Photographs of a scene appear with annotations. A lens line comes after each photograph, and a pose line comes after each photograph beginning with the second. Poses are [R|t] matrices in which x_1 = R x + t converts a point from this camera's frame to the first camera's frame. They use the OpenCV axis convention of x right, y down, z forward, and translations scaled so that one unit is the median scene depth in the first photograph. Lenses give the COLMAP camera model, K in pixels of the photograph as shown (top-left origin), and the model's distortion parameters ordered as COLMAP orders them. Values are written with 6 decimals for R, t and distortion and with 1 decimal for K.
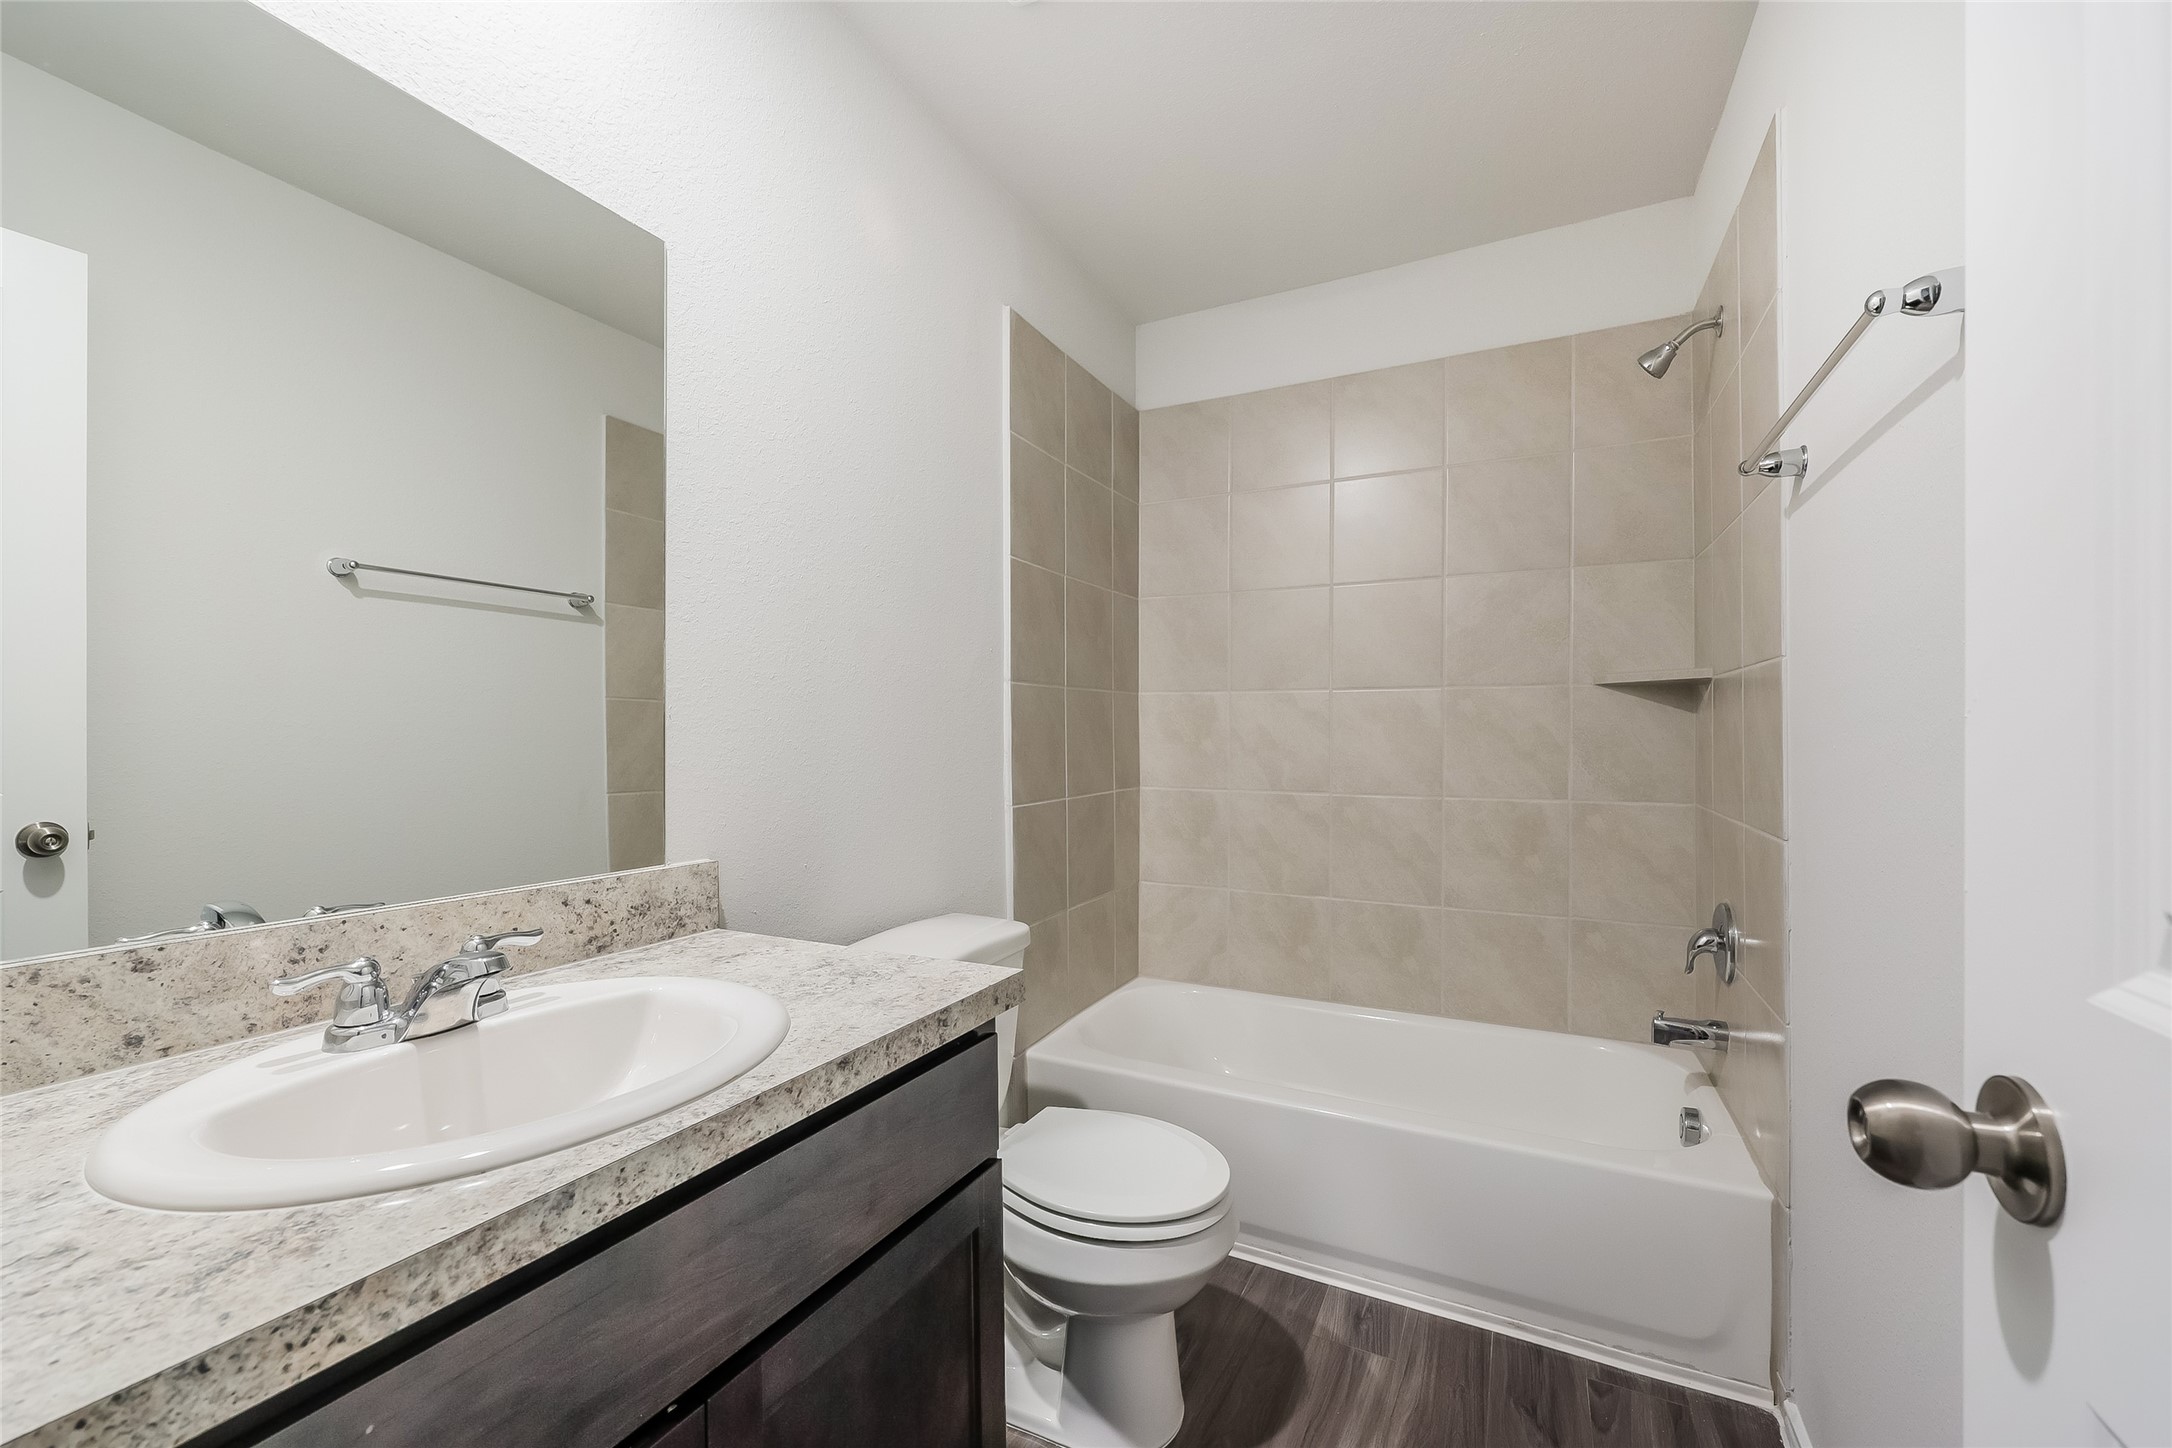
lens RADIAL K [[877.1, 0, 1084.2], [0, 877.1, 738.4], [0, 0, 1]] dist [-0.001454, -0.000068]
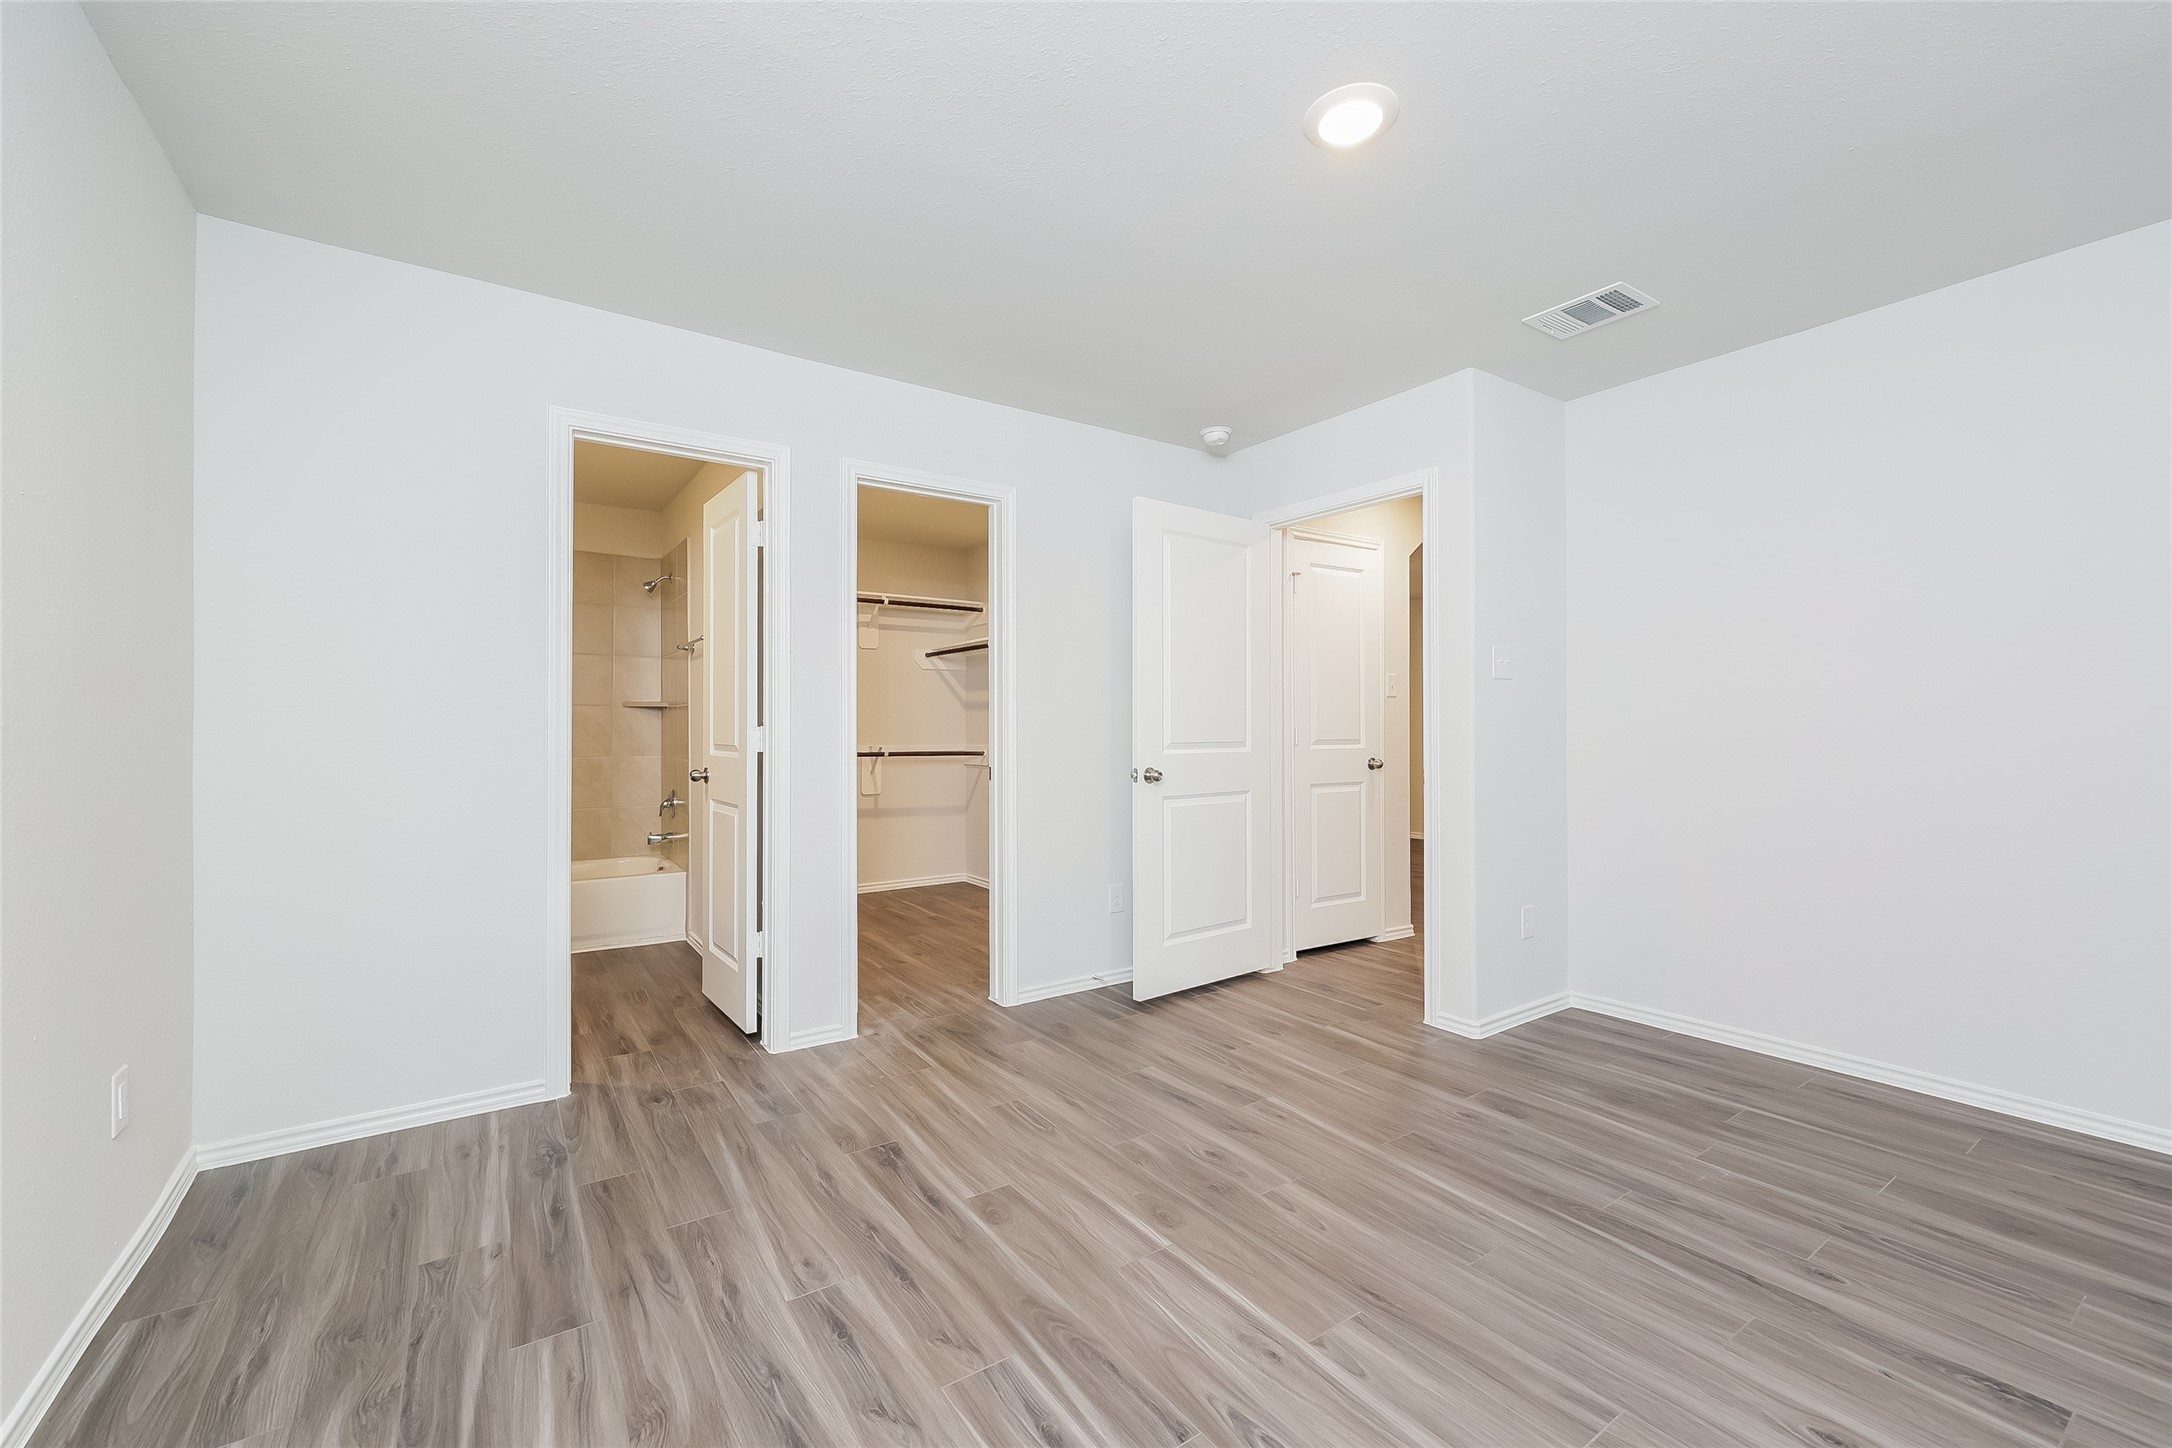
lens RADIAL K [[877.1, 0, 1092.5], [0, 877.1, 730.0], [0, 0, 1]] dist [-0.001454, -0.000068]
pose [[0.487928, -0.000090, 0.872884, -2.123488], [0.000108, 1.000000, 0.000042, -0.005910], [-0.872884, 0.000073, 0.487928, -3.080590]]
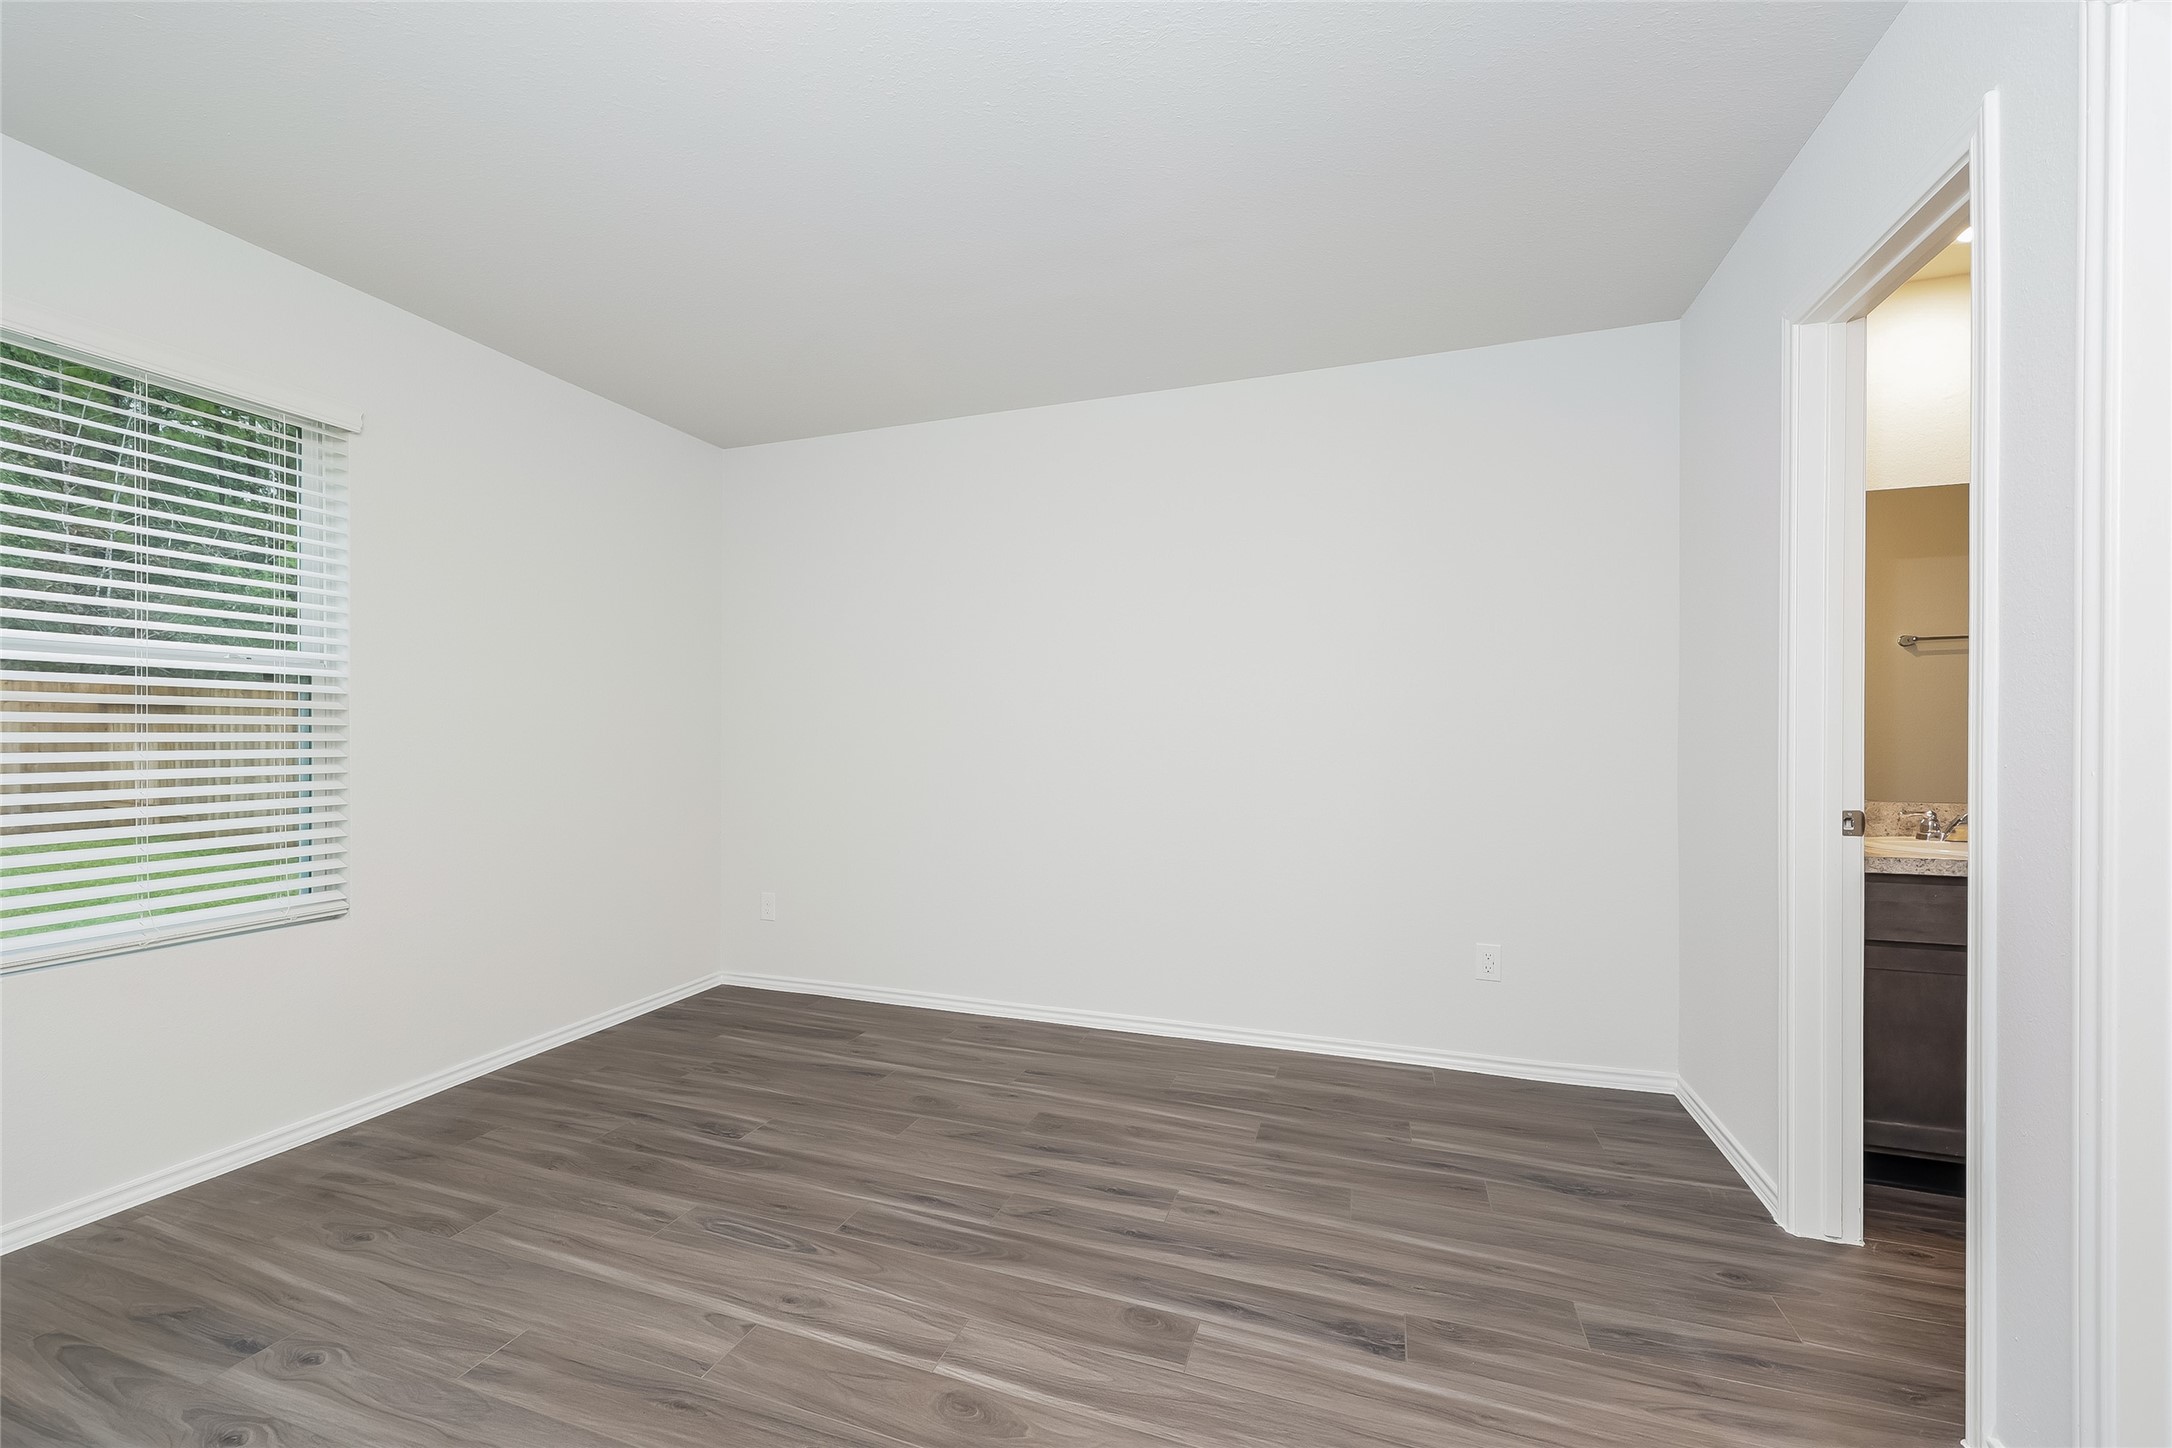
lens RADIAL K [[877.1, 0, 1074.7], [0, 877.1, 732.0], [0, 0, 1]] dist [-0.001454, -0.000068]
pose [[0.104273, -0.004625, -0.994538, 1.493869], [0.002422, 0.999987, -0.004396, -0.024777], [0.994546, -0.001951, 0.104283, -2.138013]]
